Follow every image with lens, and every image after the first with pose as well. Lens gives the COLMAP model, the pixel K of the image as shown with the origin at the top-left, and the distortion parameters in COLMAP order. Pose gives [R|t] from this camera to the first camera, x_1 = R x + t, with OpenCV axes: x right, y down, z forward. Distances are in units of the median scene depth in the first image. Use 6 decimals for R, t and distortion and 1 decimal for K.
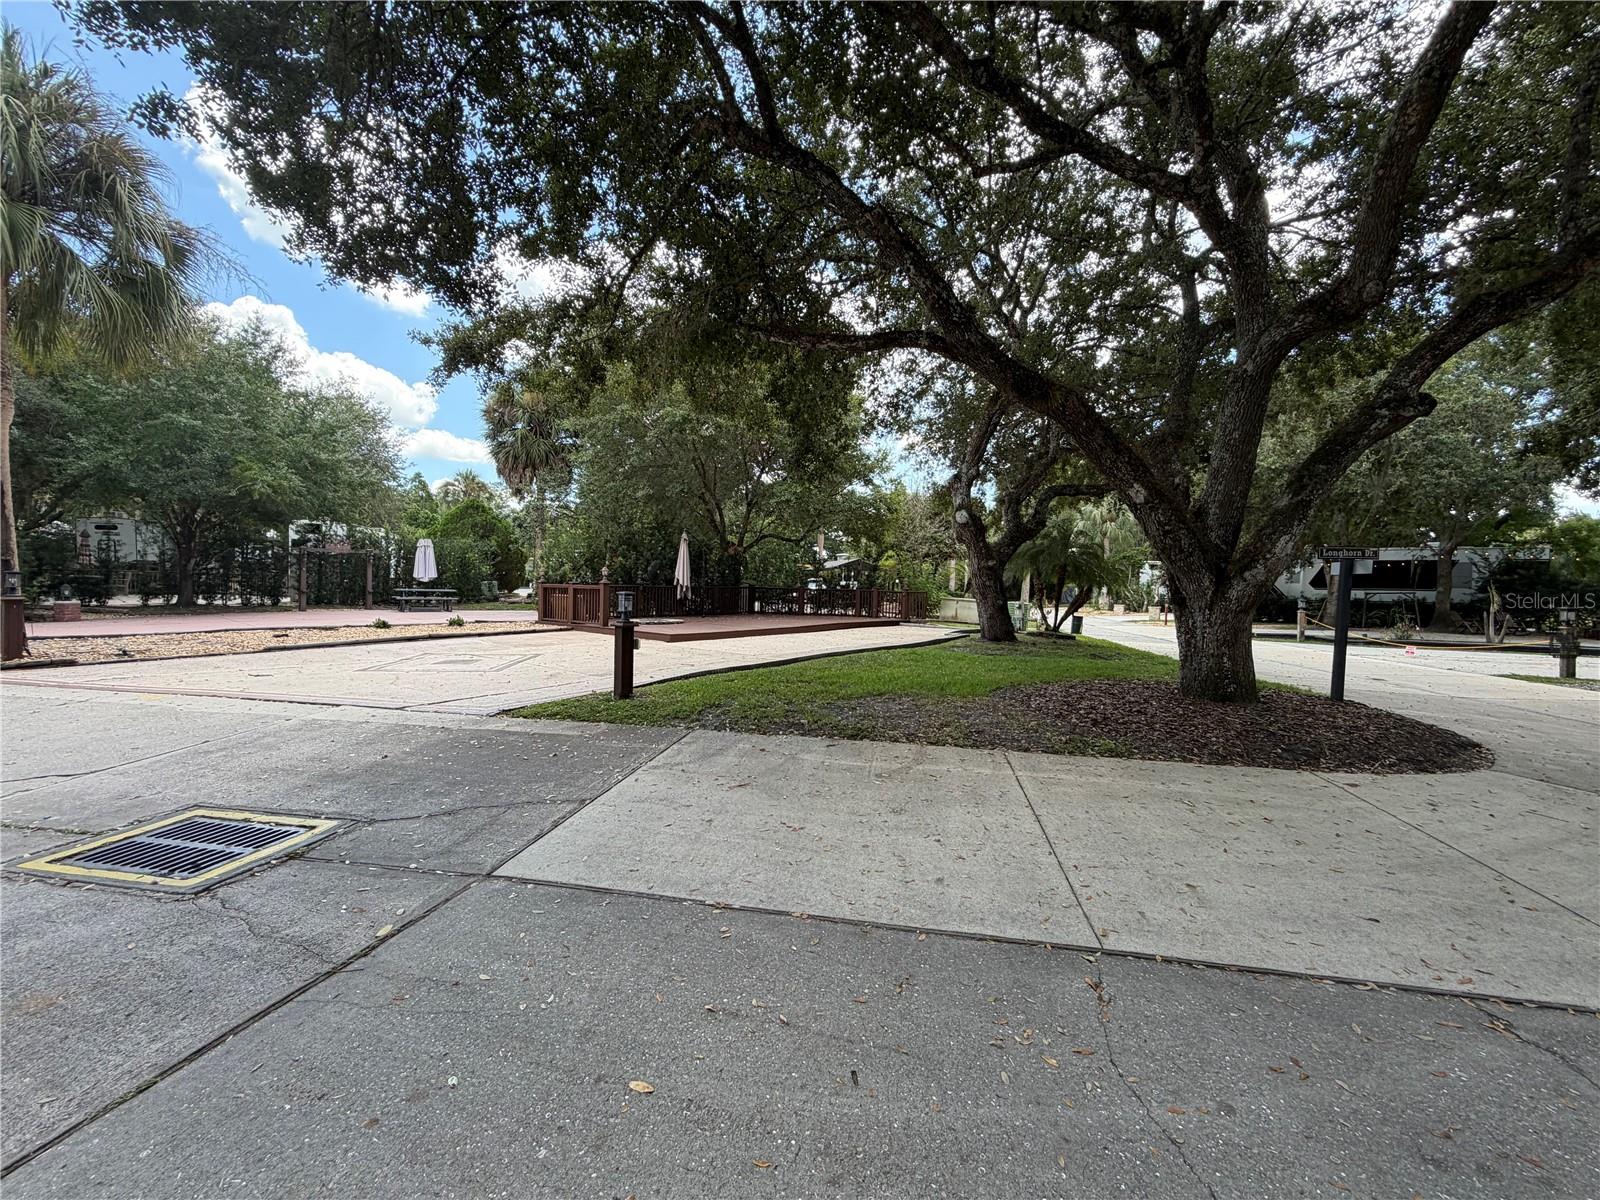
lens RADIAL K [[640.4, 0, 798.3], [0, 640.4, 602.3], [0, 0, 1]] dist [0.000867, -0.000482]
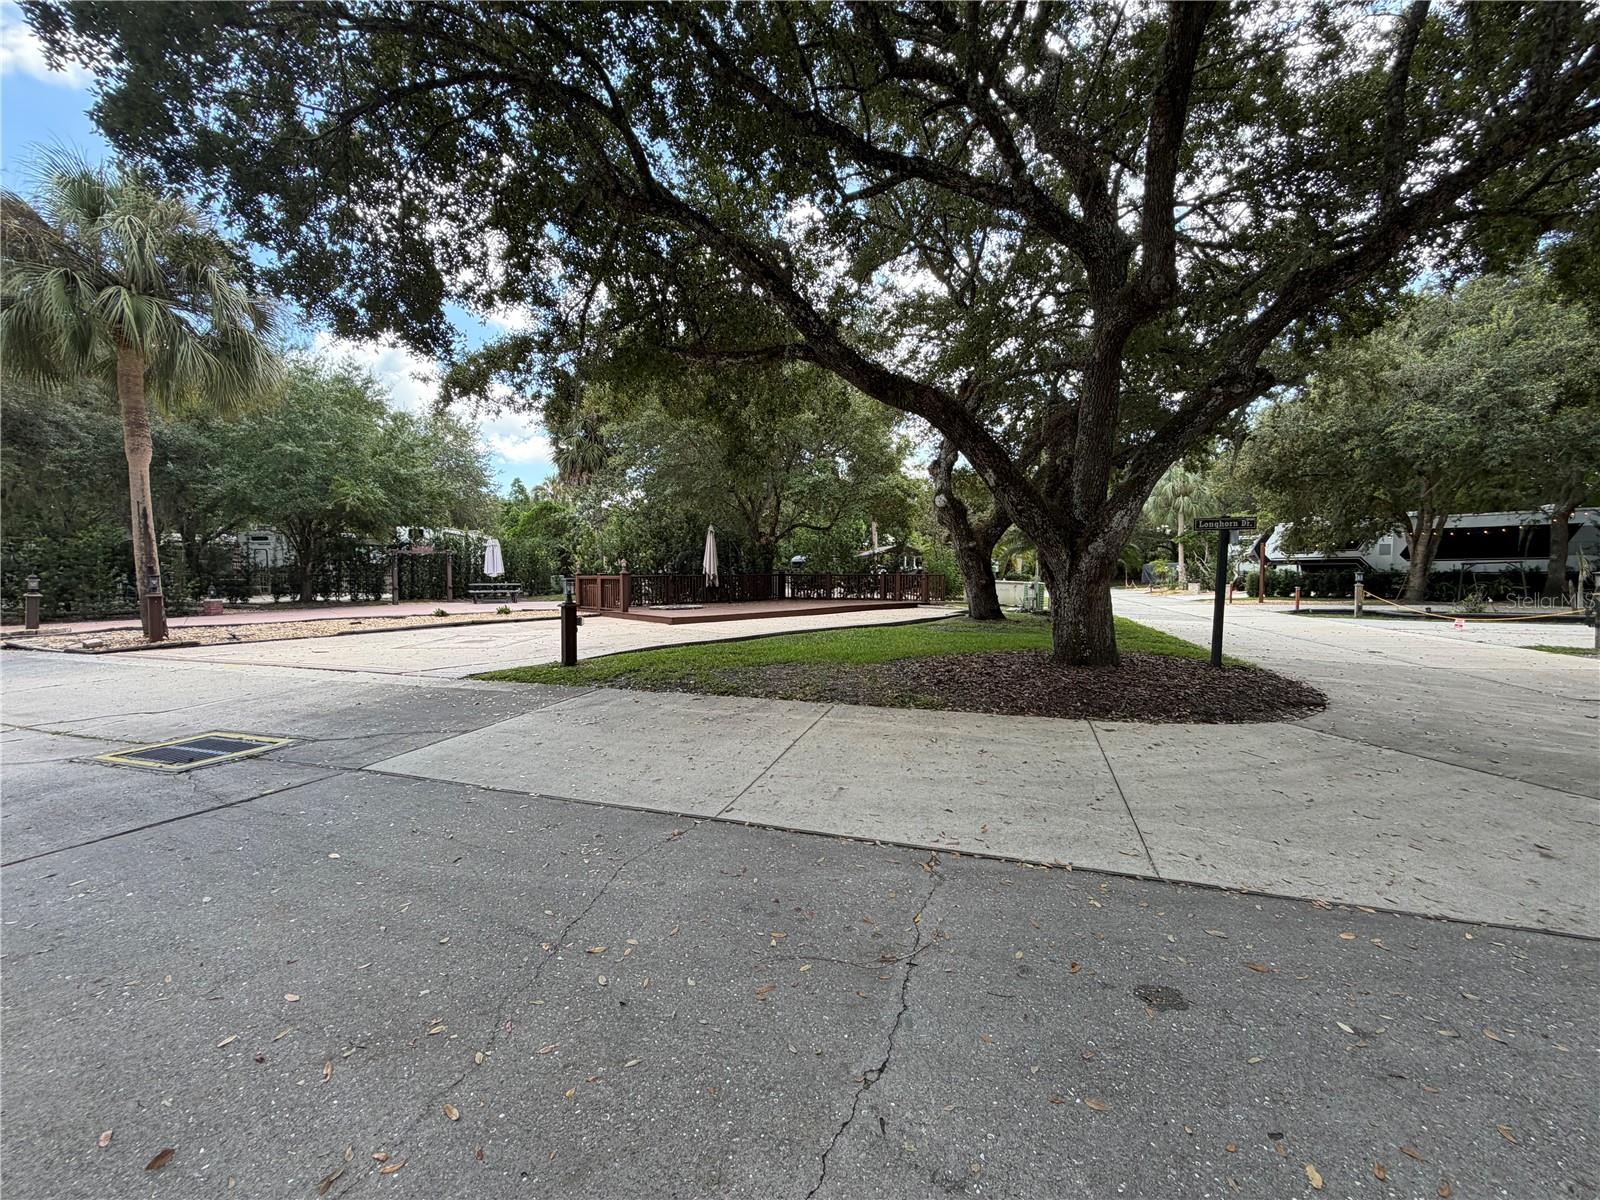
lens RADIAL K [[640.4, 0, 797.2], [0, 640.4, 603.2], [0, 0, 1]] dist [0.000867, -0.000482]
pose [[0.989068, -0.019464, -0.146173, 0.229527], [0.022267, 0.999598, 0.017564, 0.012930], [0.145772, -0.020626, 0.989103, -0.094251]]
